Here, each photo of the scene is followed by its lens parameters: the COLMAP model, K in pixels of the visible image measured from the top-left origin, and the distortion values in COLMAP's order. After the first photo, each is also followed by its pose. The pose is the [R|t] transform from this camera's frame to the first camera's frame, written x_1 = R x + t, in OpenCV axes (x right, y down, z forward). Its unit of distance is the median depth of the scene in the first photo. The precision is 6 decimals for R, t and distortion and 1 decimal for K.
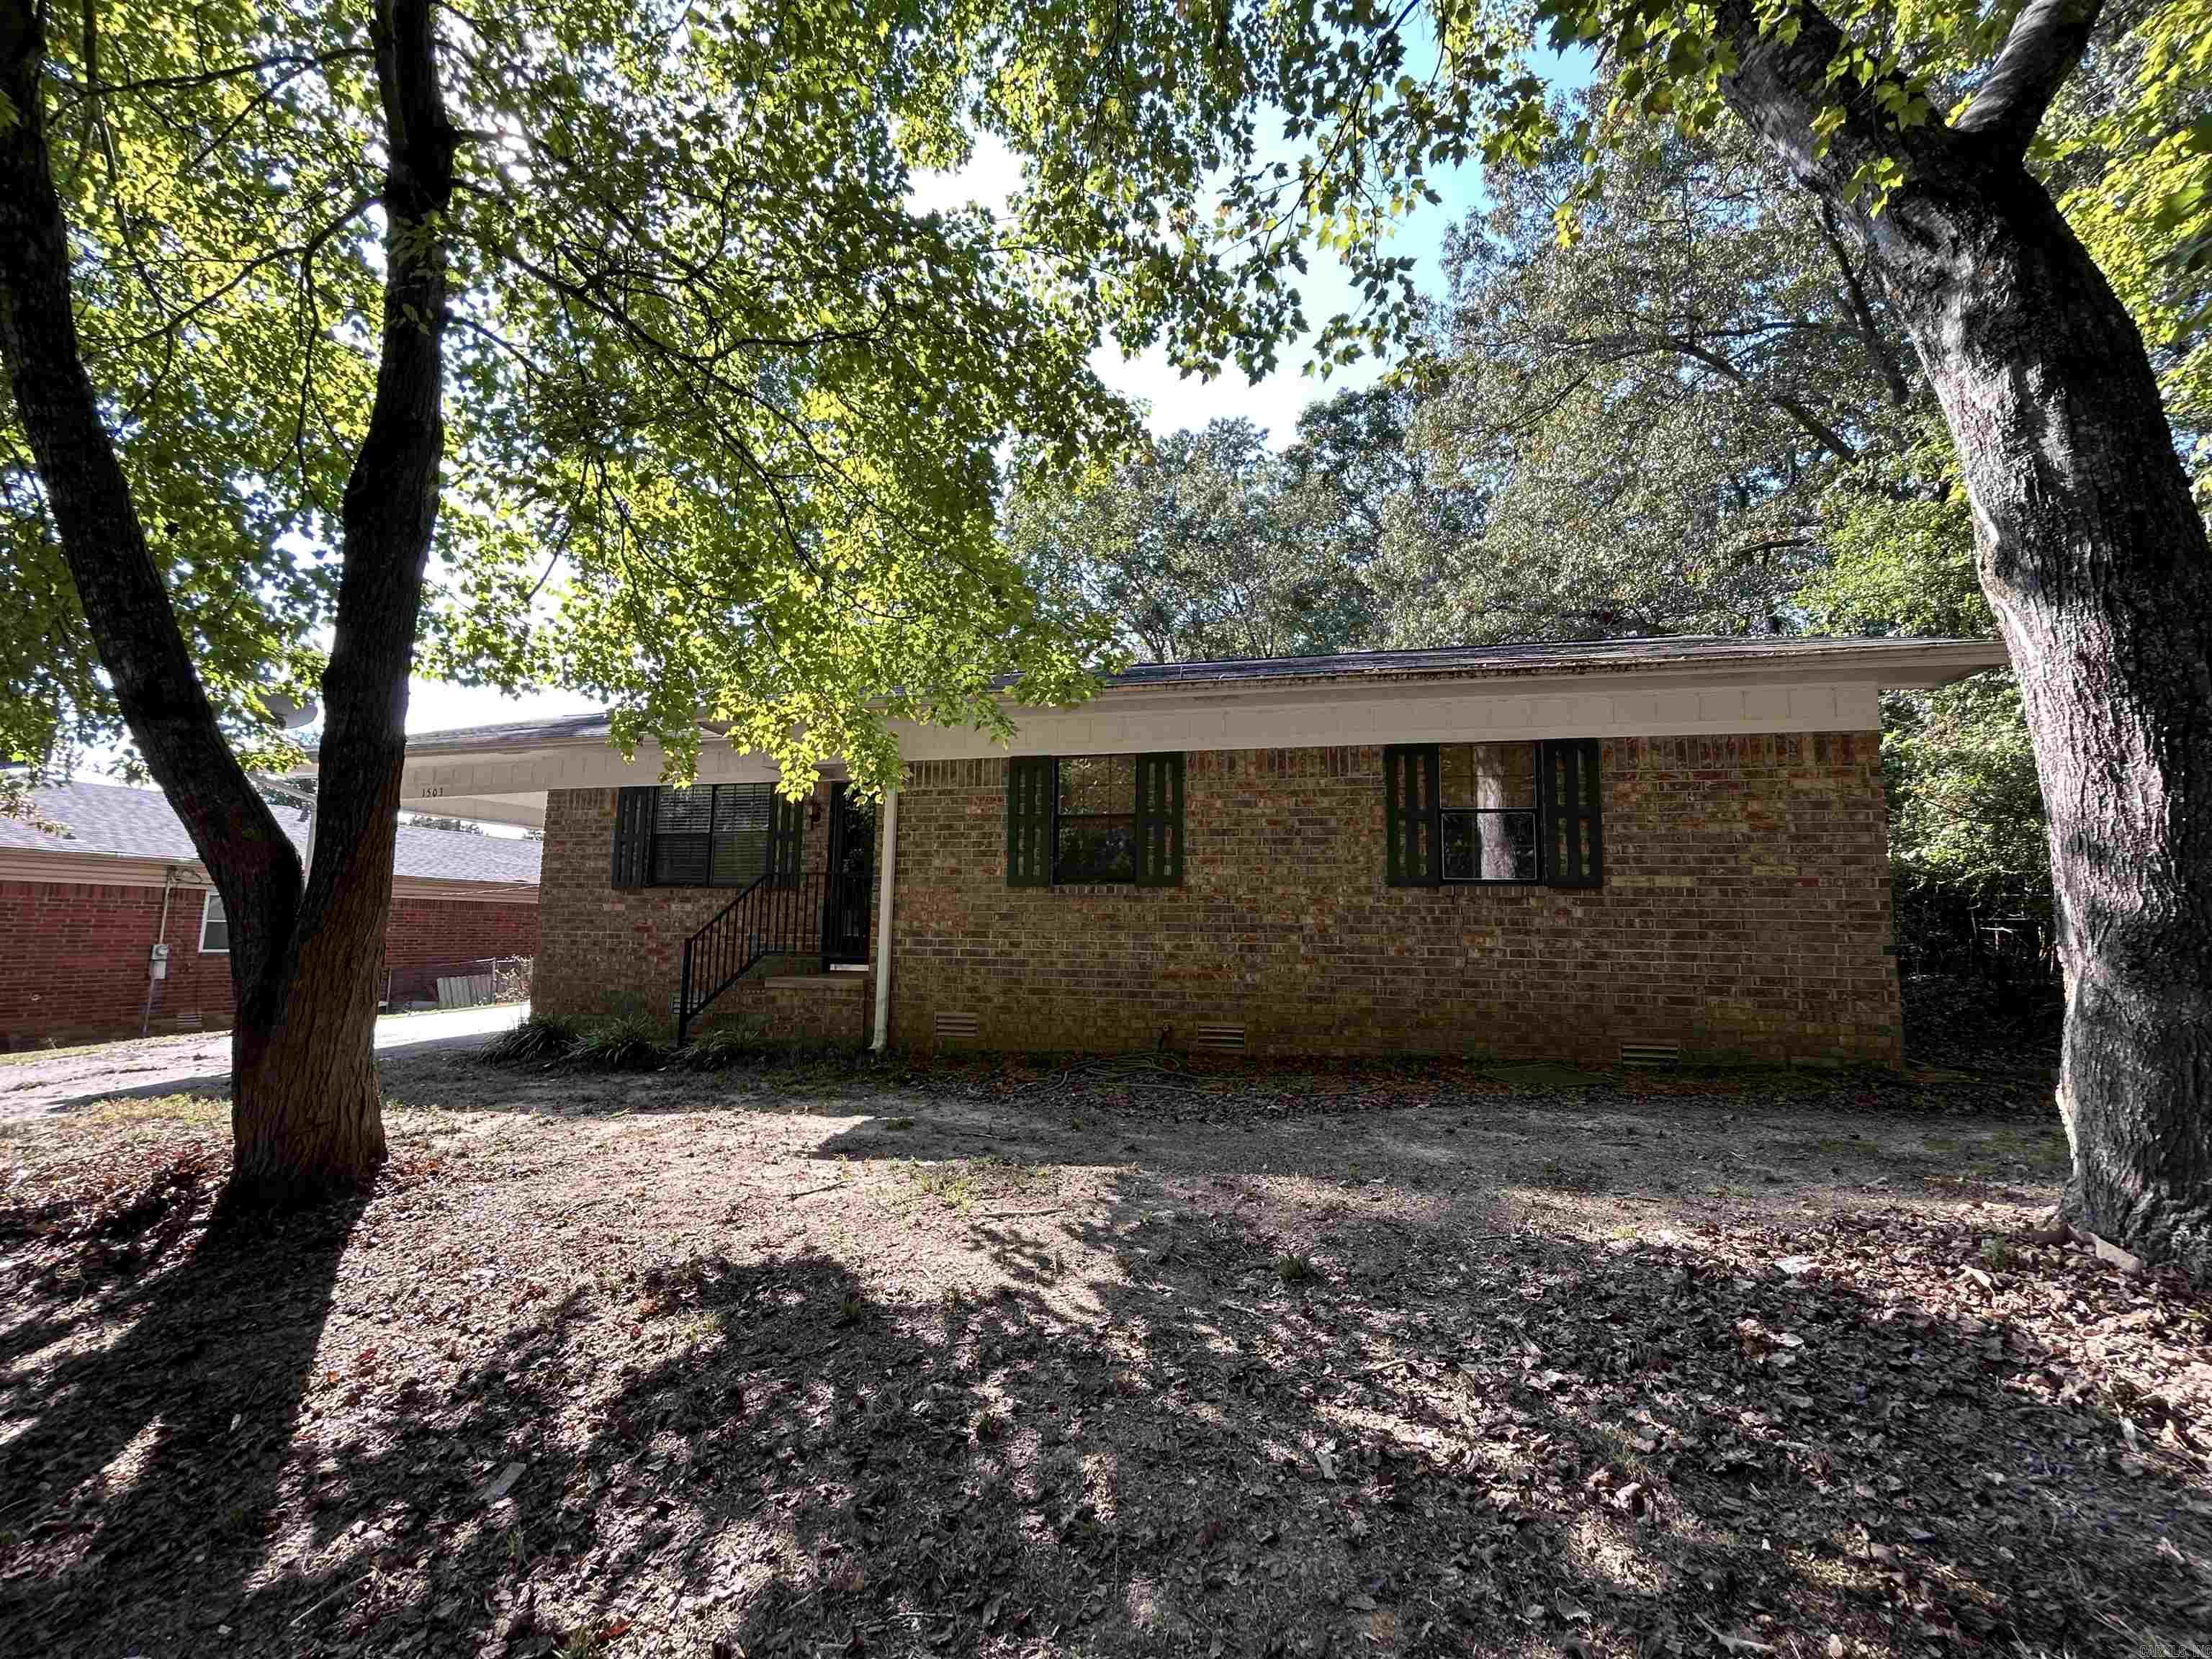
lens RADIAL K [[904.3, 0, 1104.9], [0, 904.3, 819.5], [0, 0, 1]] dist [-0.010616, 0.001220]
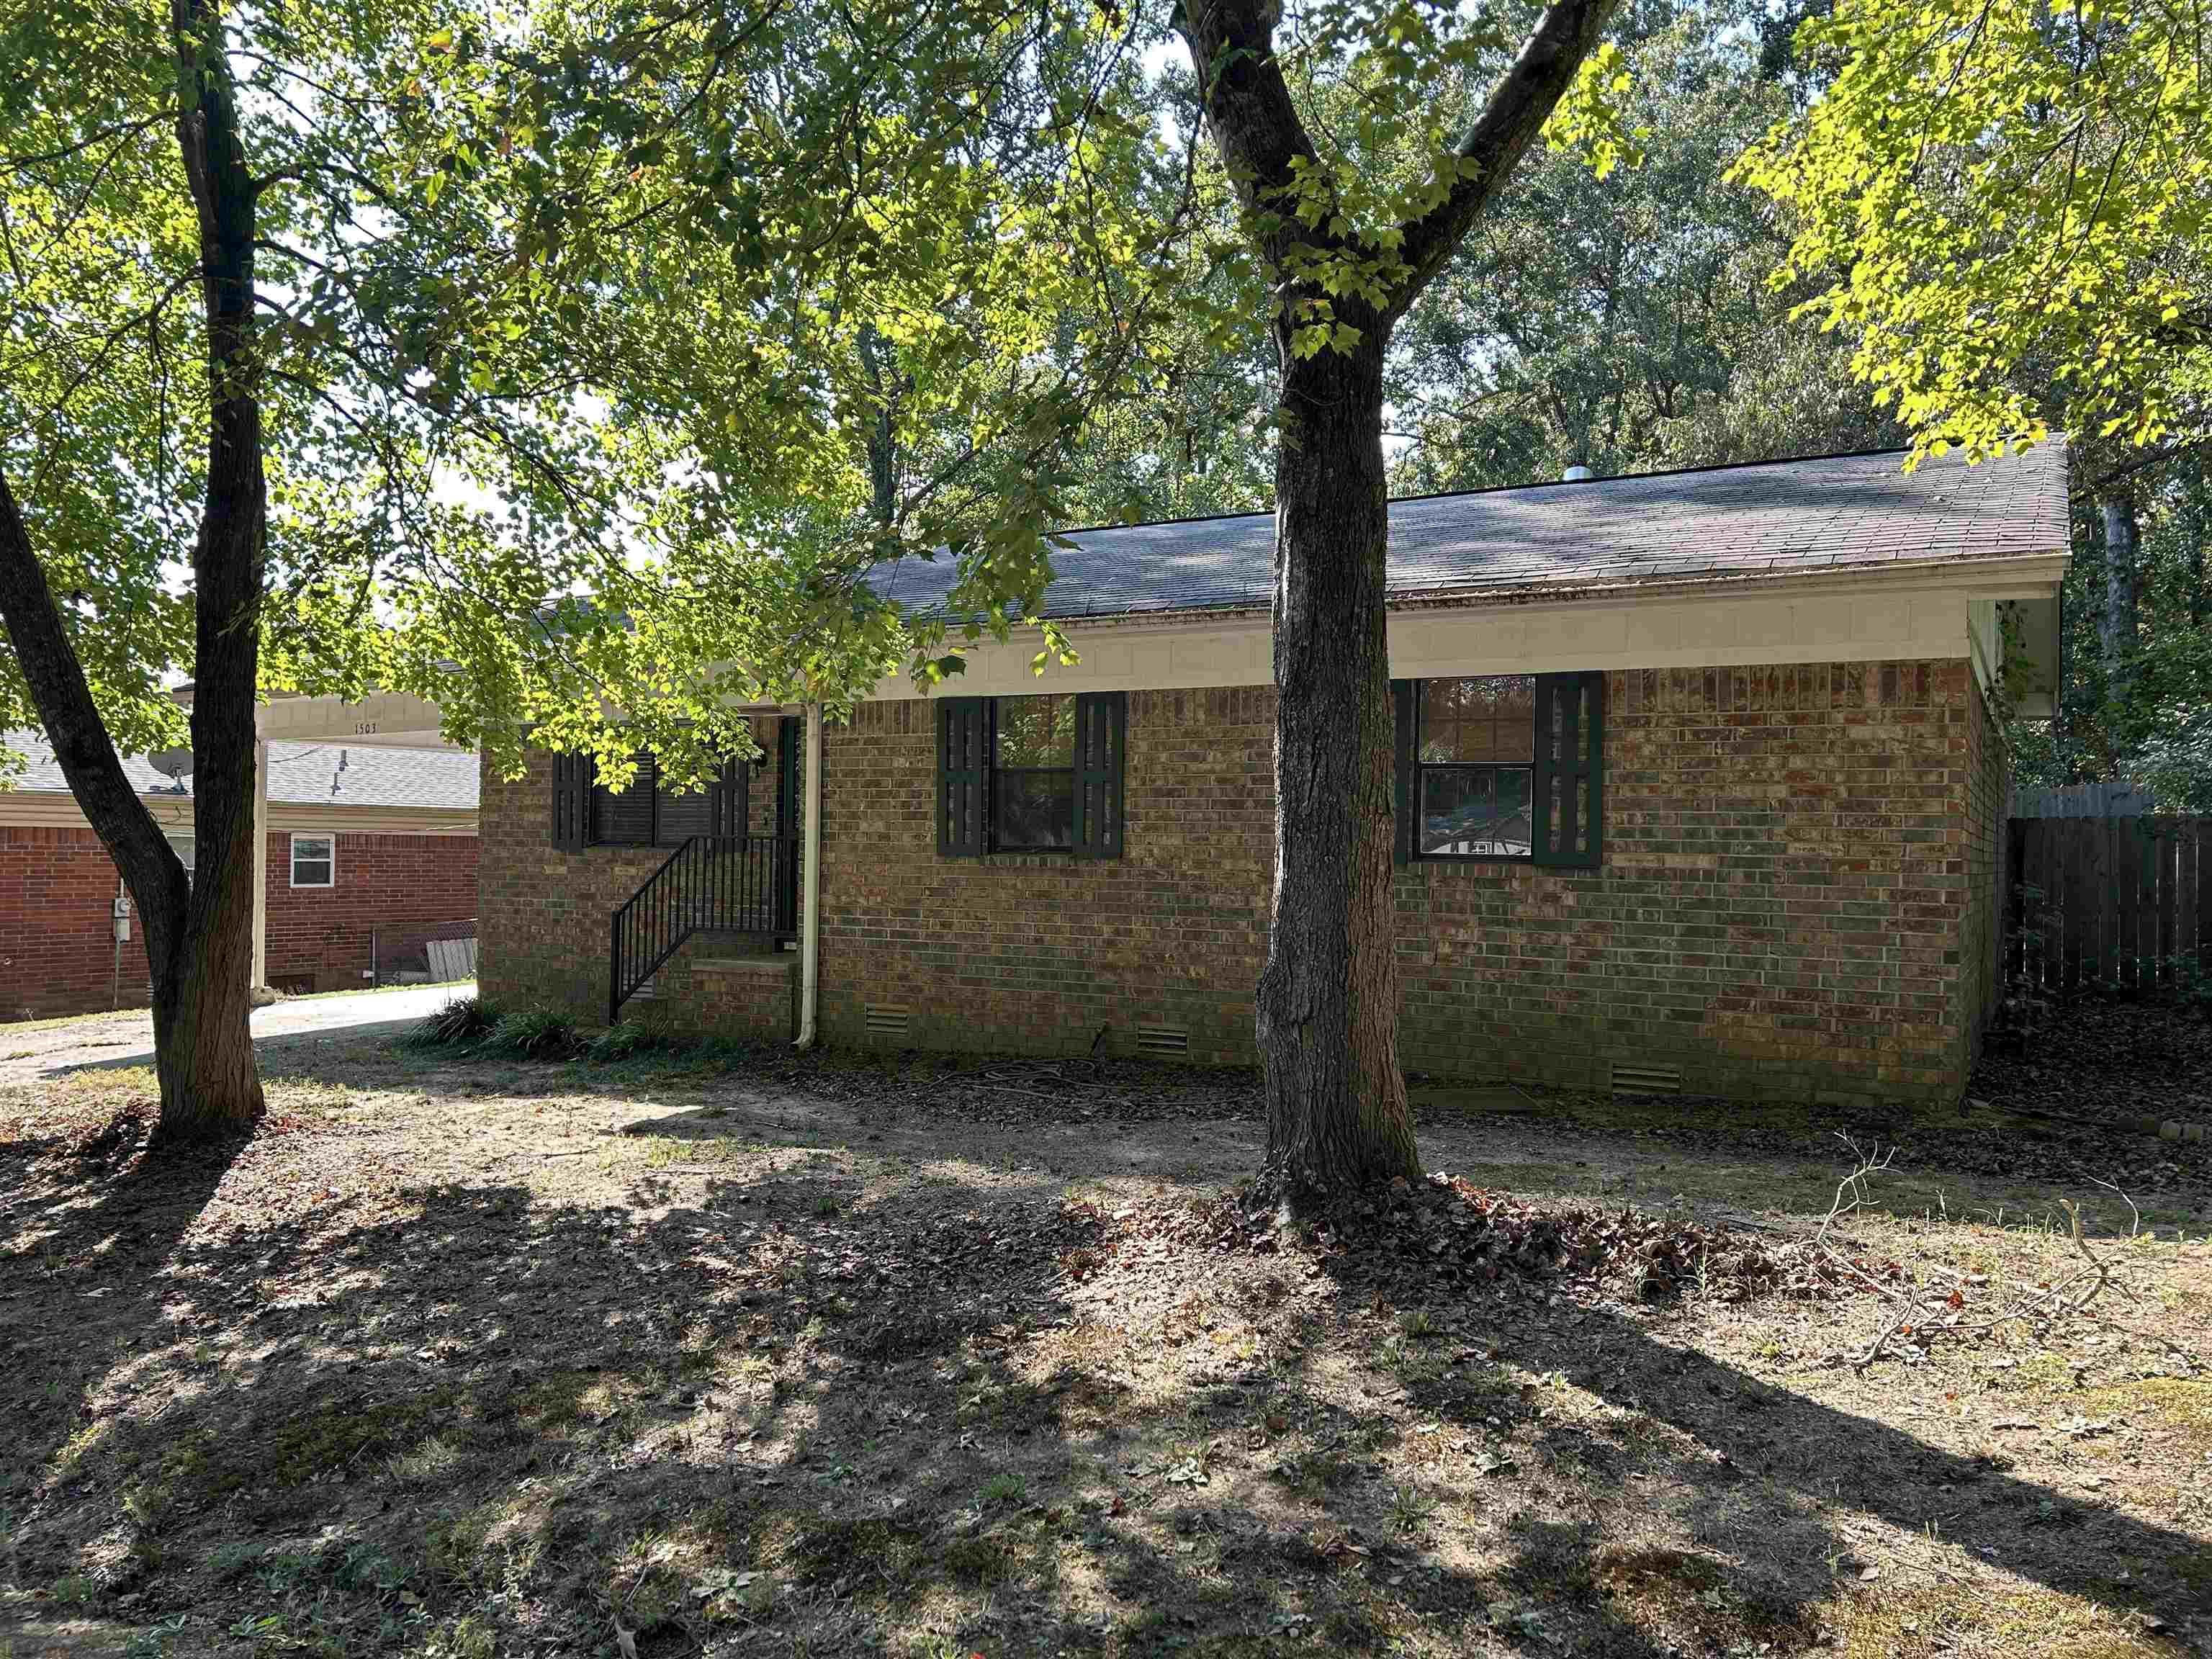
lens RADIAL K [[1670.0, 0, 1111.3], [0, 1670.0, 834.0], [0, 0, 1]] dist [0.038468, -0.031381]
pose [[0.960492, -0.003438, -0.278286, 0.549957], [0.034686, 0.993606, 0.107443, -0.122570], [0.276138, -0.112850, 0.954470, -0.485234]]
